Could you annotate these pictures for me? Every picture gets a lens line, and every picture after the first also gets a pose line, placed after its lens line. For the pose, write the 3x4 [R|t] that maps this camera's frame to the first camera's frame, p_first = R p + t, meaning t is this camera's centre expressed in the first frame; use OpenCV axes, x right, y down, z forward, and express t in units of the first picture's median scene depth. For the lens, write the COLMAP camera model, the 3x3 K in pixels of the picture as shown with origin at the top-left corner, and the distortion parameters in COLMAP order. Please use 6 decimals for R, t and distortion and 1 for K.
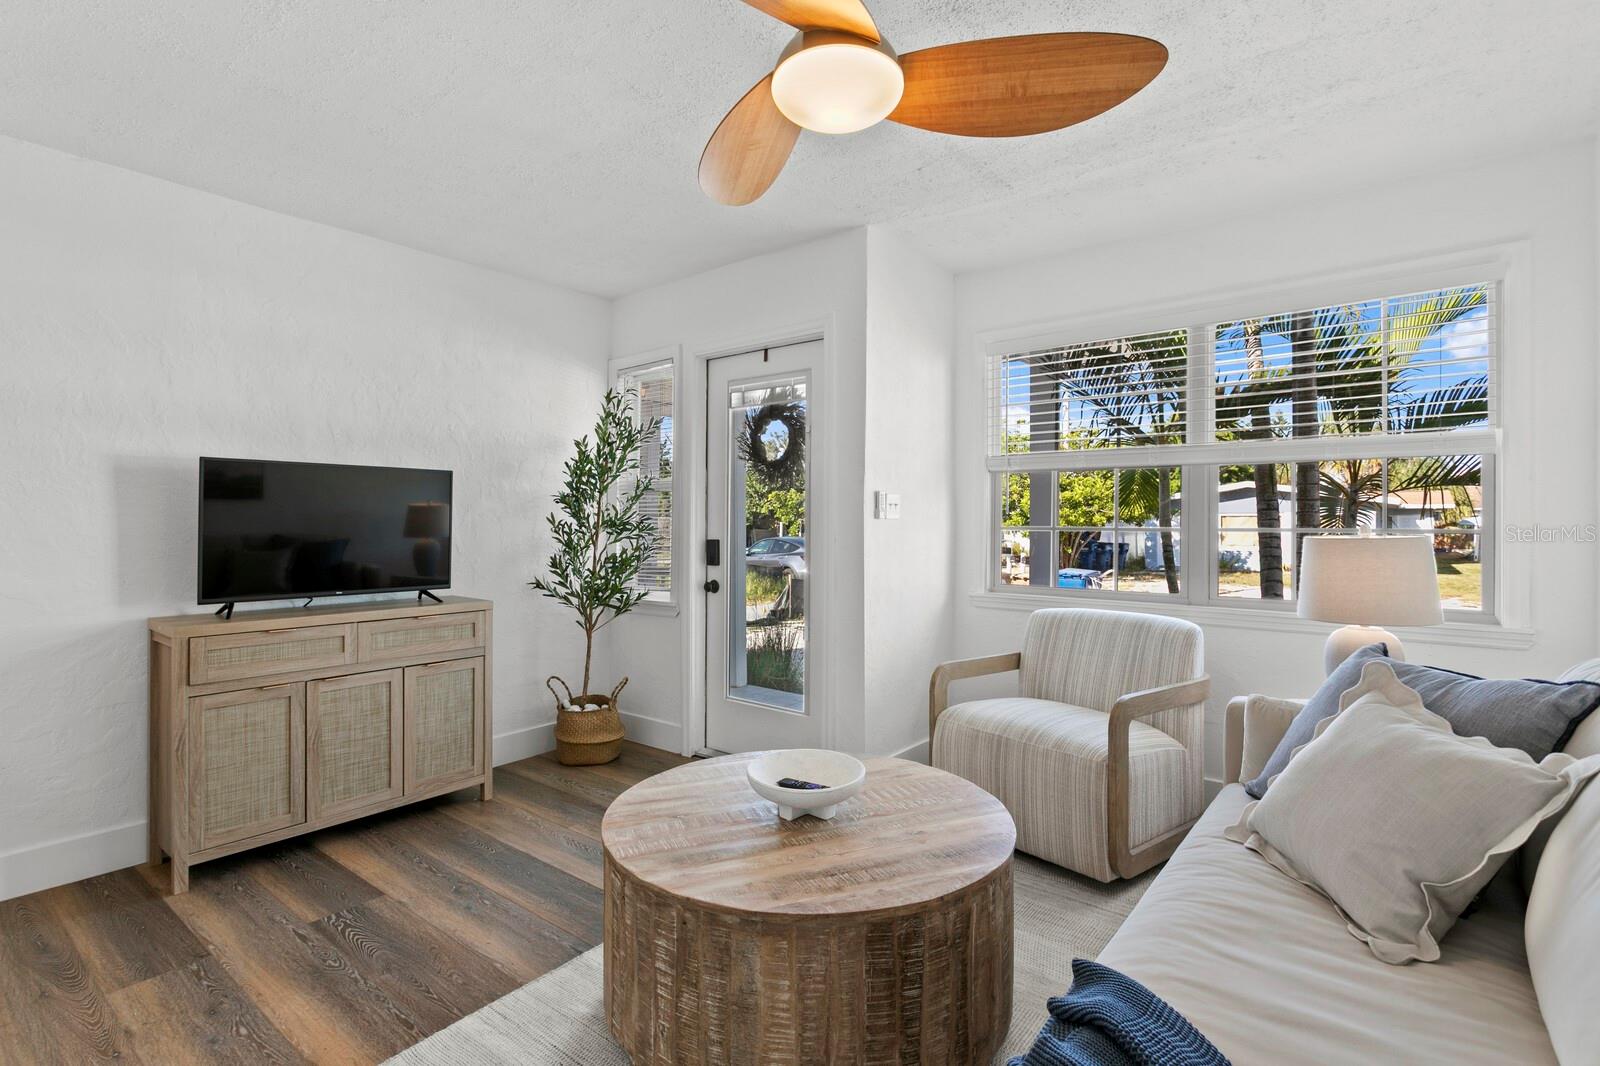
lens RADIAL K [[759.8, 0, 800.0], [0, 759.8, 533.0], [0, 0, 1]] dist [0.002754, 0.000144]
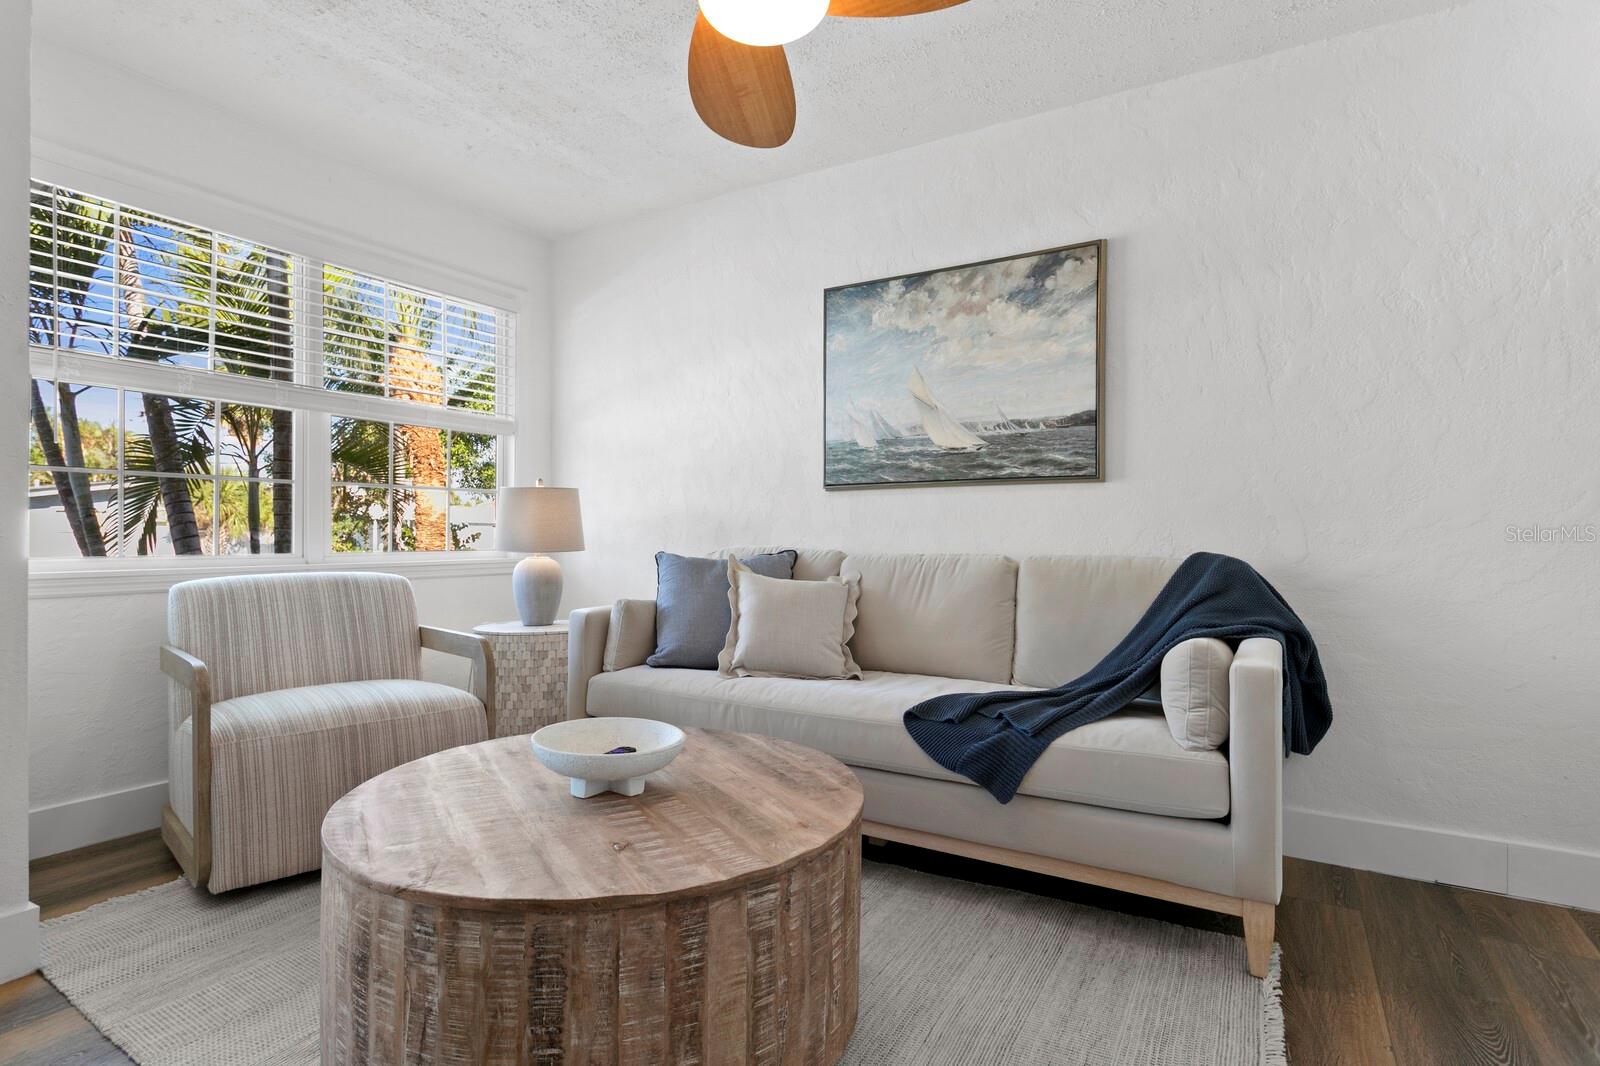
lens RADIAL K [[815.2, 0, 772.3], [0, 815.2, 536.6], [0, 0, 1]] dist [0.000346, 0.000366]
pose [[-0.115522, -0.007083, 0.993280, -0.976104], [0.009453, 0.999921, 0.008230, 0.111761], [-0.993260, 0.010341, -0.115446, 1.058517]]
